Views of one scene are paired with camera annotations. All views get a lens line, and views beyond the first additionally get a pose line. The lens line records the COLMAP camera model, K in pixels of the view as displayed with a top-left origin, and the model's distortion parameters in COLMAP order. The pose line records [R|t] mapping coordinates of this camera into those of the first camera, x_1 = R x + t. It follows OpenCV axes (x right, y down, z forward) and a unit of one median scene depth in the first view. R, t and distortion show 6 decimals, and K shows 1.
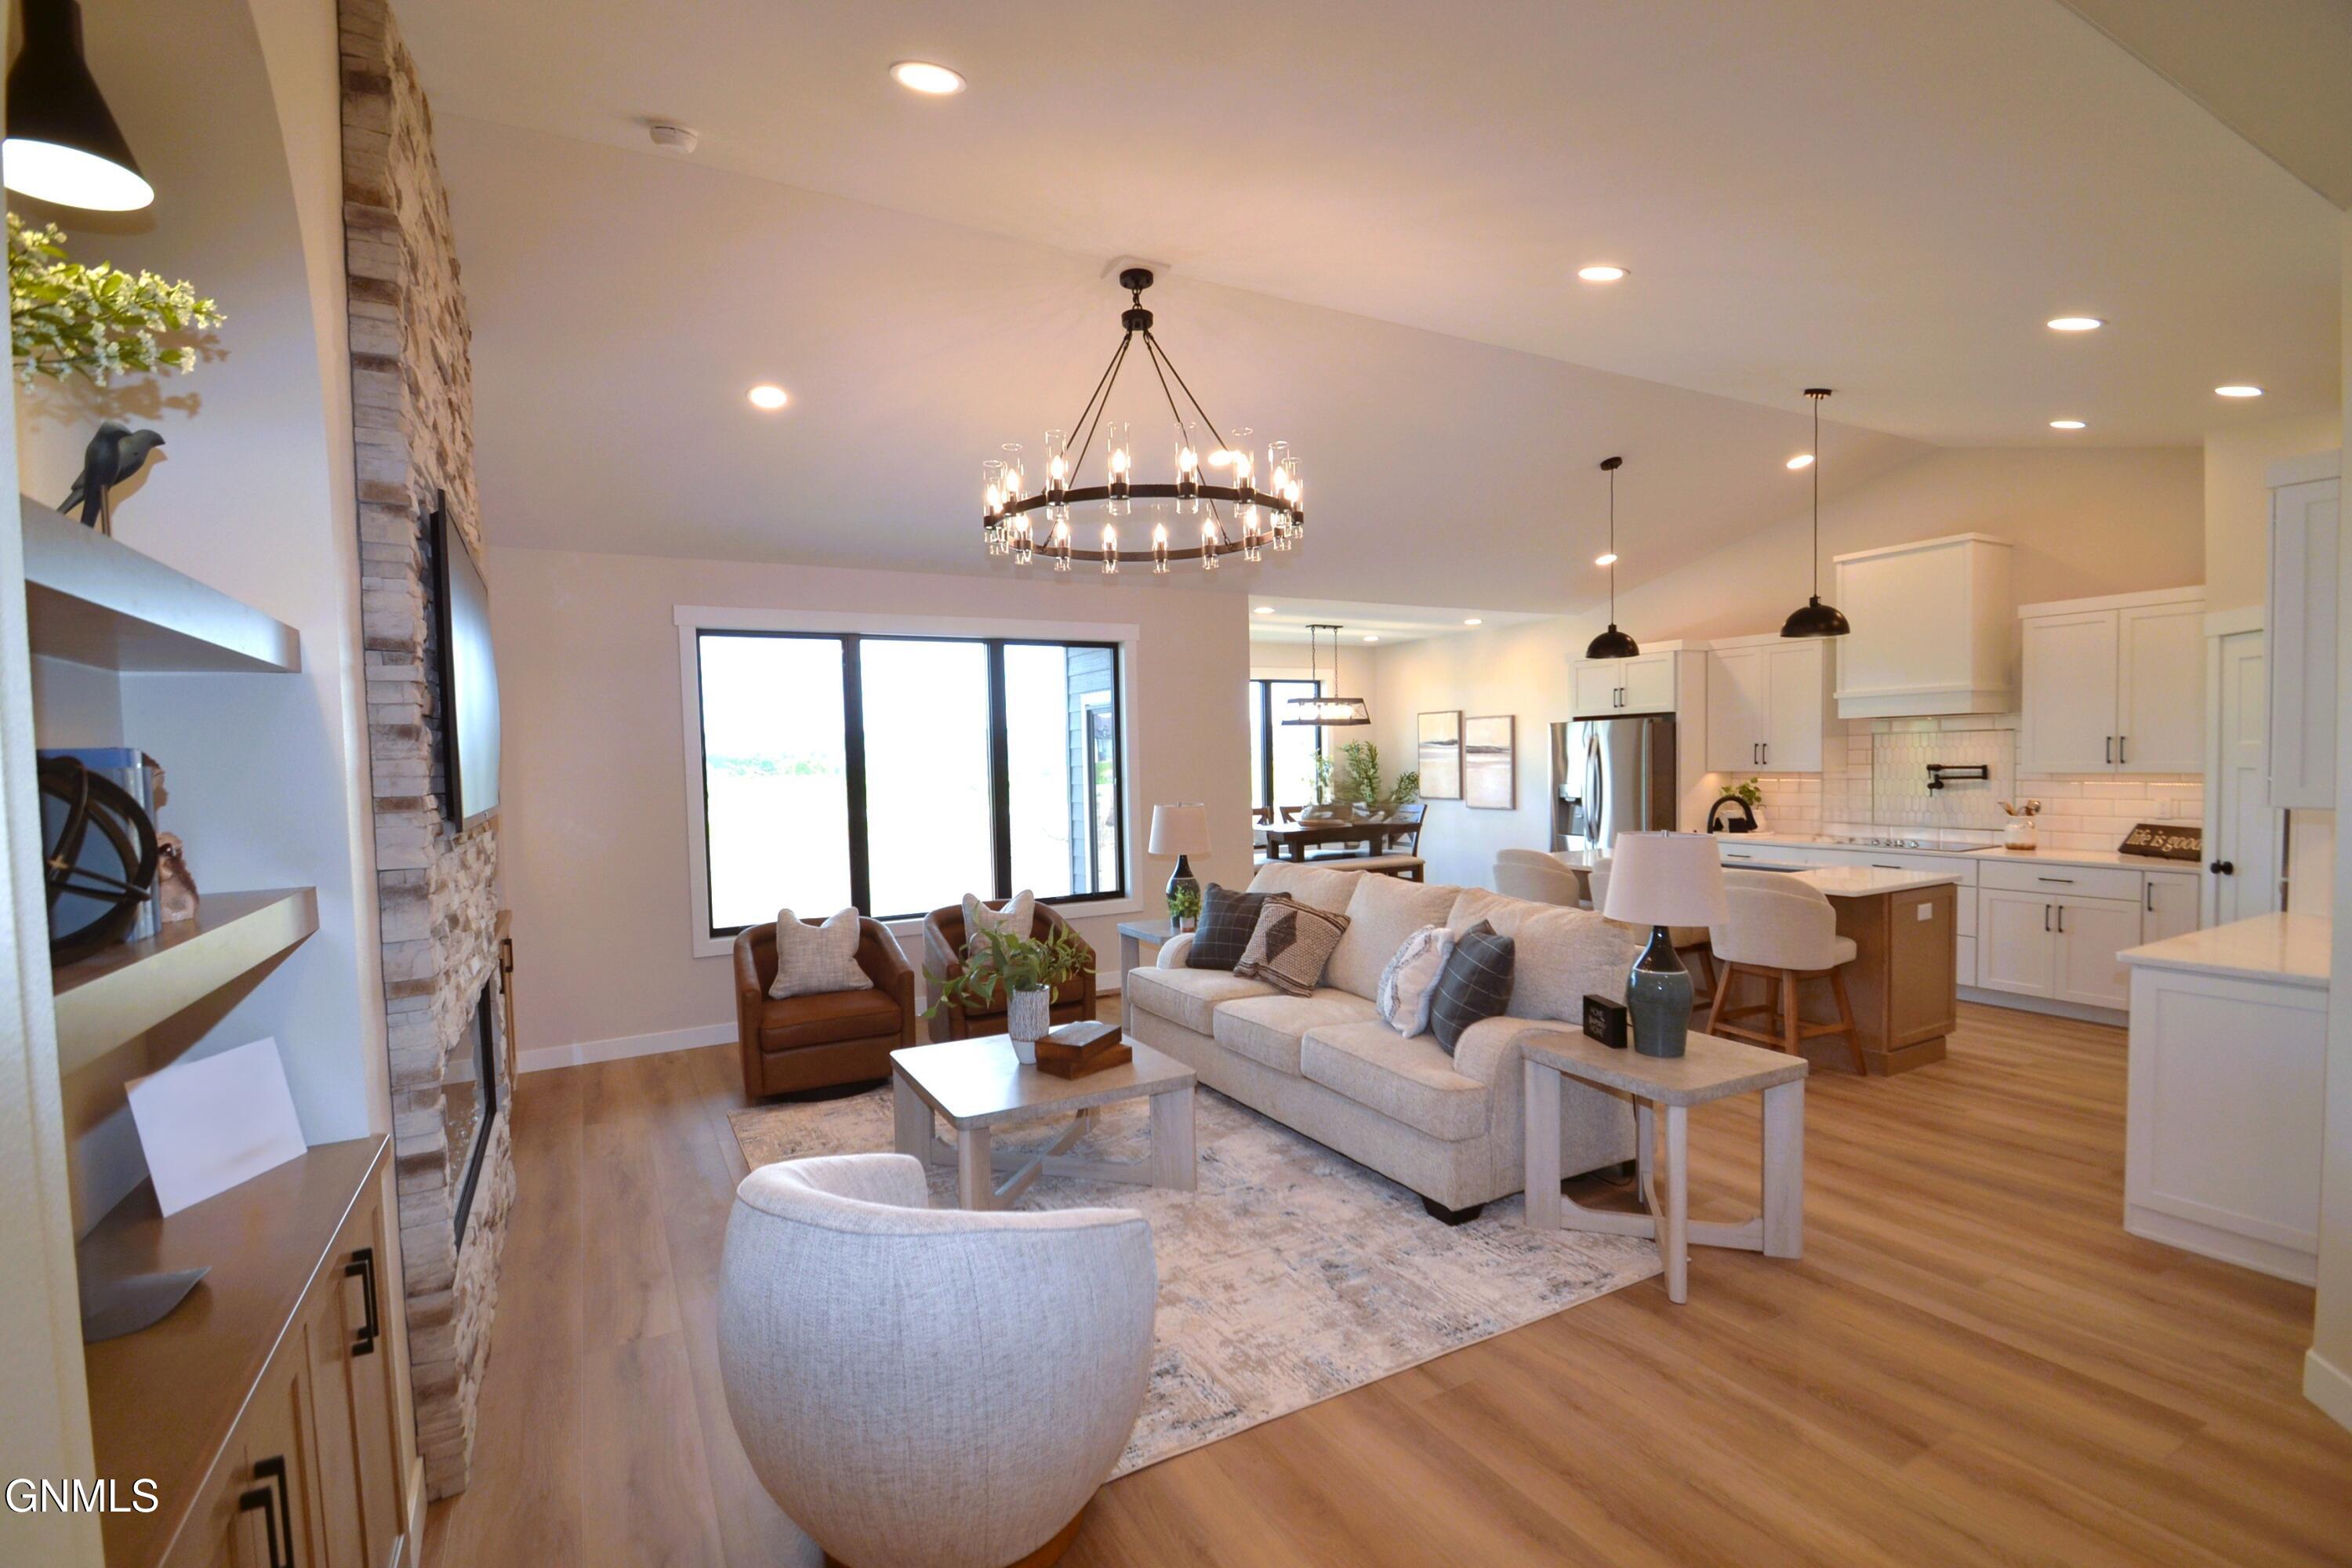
lens RADIAL K [[1056.6, 0, 1163.9], [0, 1056.6, 803.5], [0, 0, 1]] dist [0.030122, -0.026064]
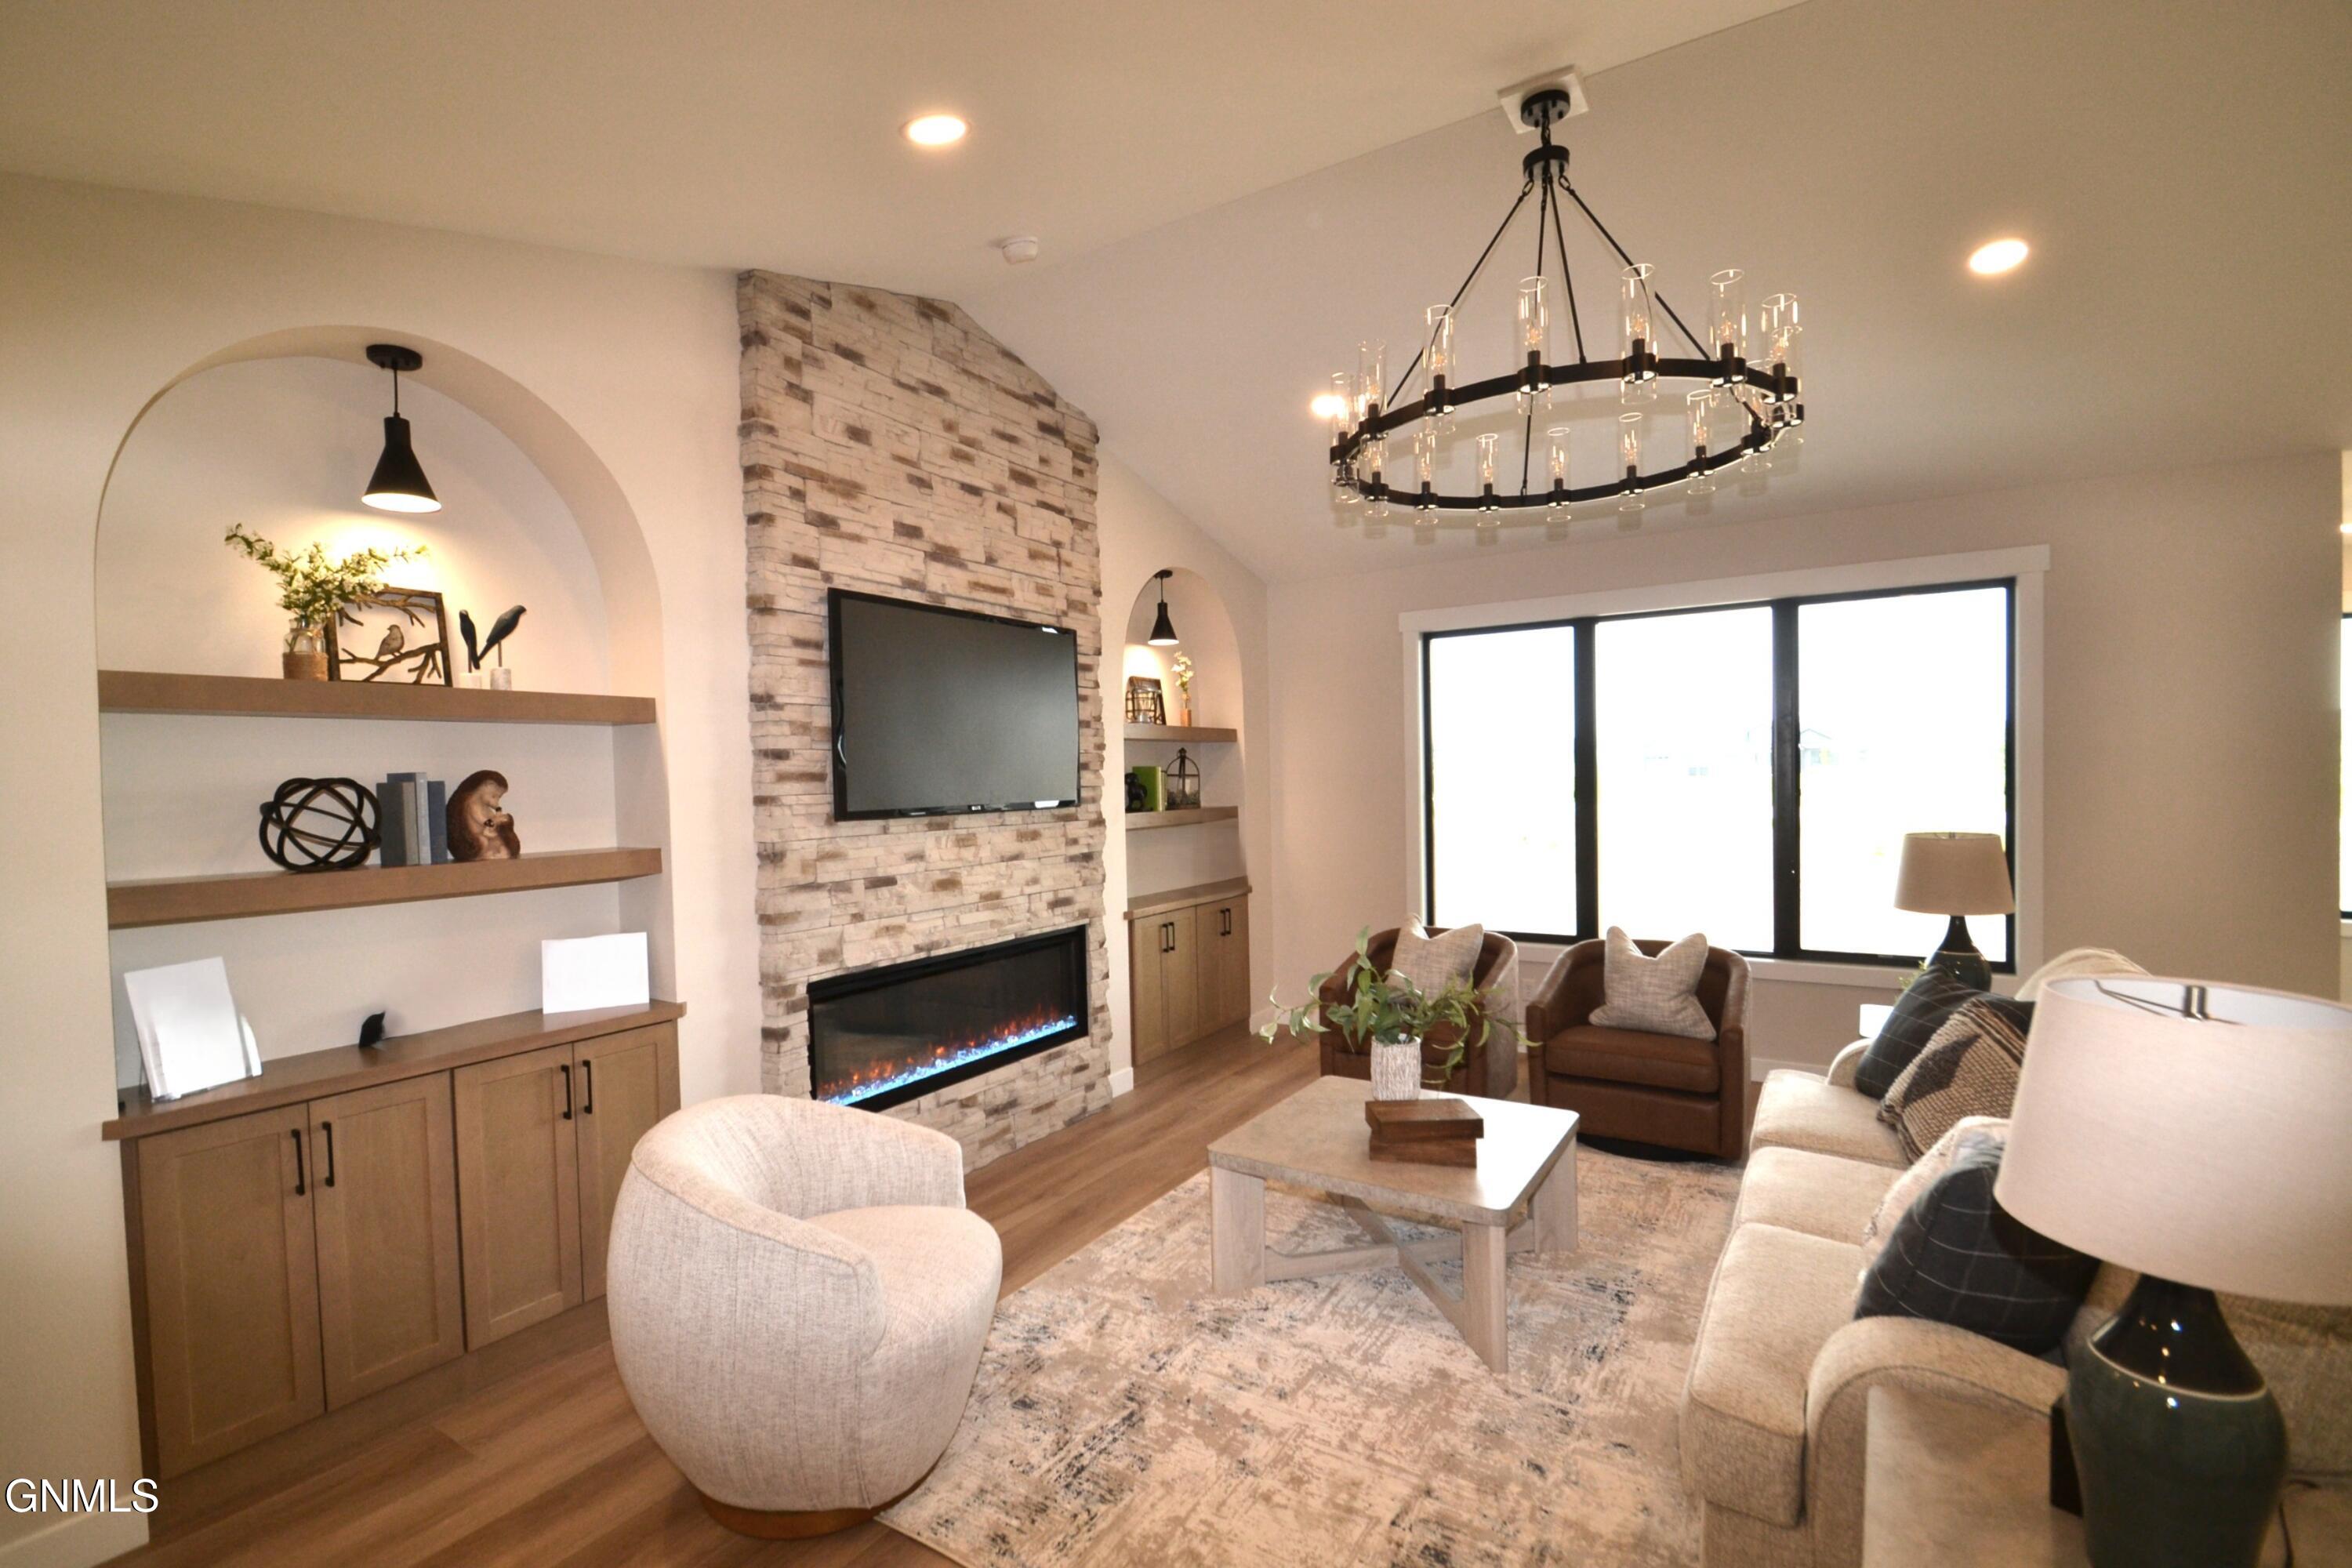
lens RADIAL K [[1056.6, 0, 1163.9], [0, 1056.6, 803.5], [0, 0, 1]] dist [0.030122, -0.026064]
pose [[0.476523, 0.037961, -0.878342, 0.348313], [-0.032454, 0.999146, 0.025575, -0.018351], [0.878563, 0.016319, 0.477348, 0.296214]]
